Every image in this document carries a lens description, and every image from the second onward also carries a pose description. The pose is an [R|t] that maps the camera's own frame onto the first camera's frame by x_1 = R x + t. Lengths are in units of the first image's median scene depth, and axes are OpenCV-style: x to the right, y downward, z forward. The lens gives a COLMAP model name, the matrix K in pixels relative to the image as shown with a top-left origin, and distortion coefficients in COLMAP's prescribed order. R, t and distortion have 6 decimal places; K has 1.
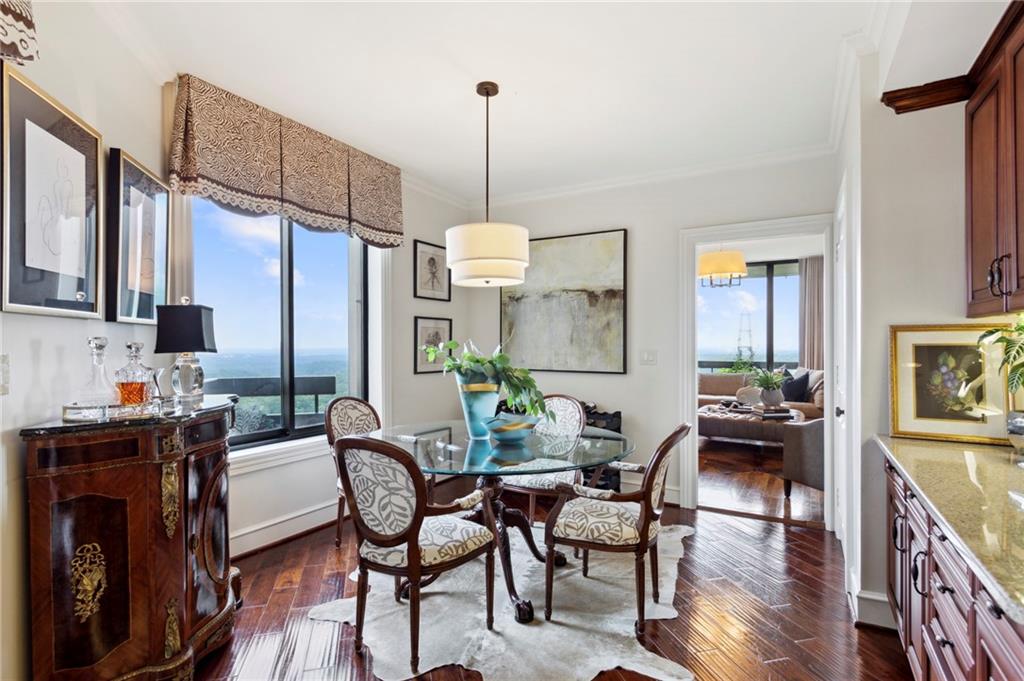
lens RADIAL K [[518.4, 0, 515.8], [0, 518.4, 350.2], [0, 0, 1]] dist [-0.000592, 0.000235]
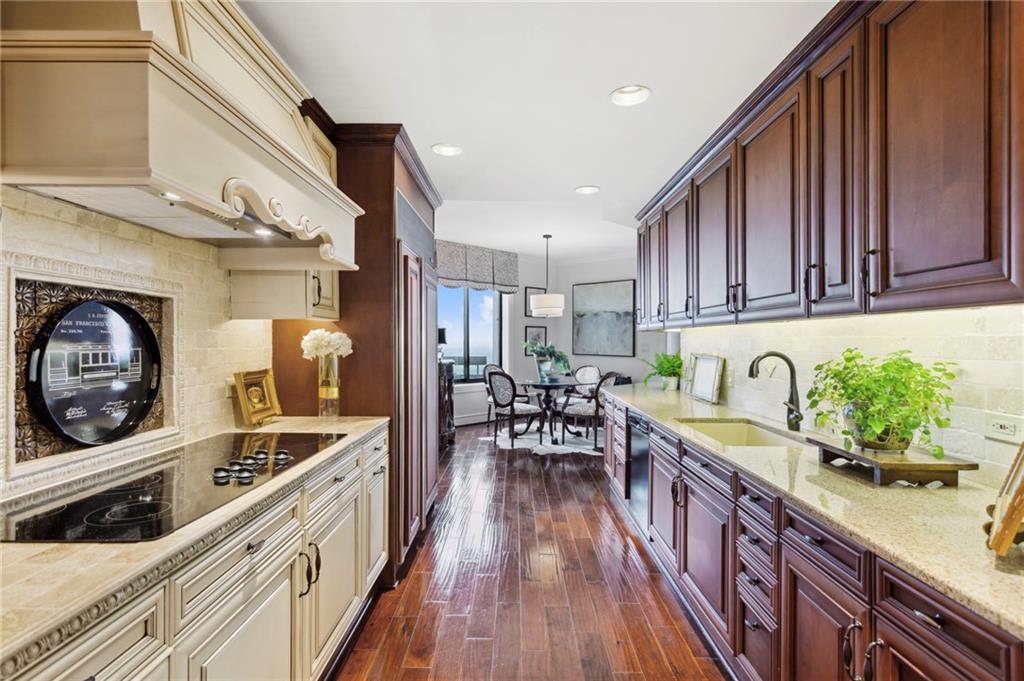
lens RADIAL K [[554.1, 0, 512.0], [0, 554.1, 340.5], [0, 0, 1]] dist [0.001168, 0.000710]
pose [[0.960627, 0.001450, -0.277837, 0.391990], [-0.003597, 0.999967, -0.007219, 0.003243], [0.277817, 0.007935, 0.960601, -1.185329]]
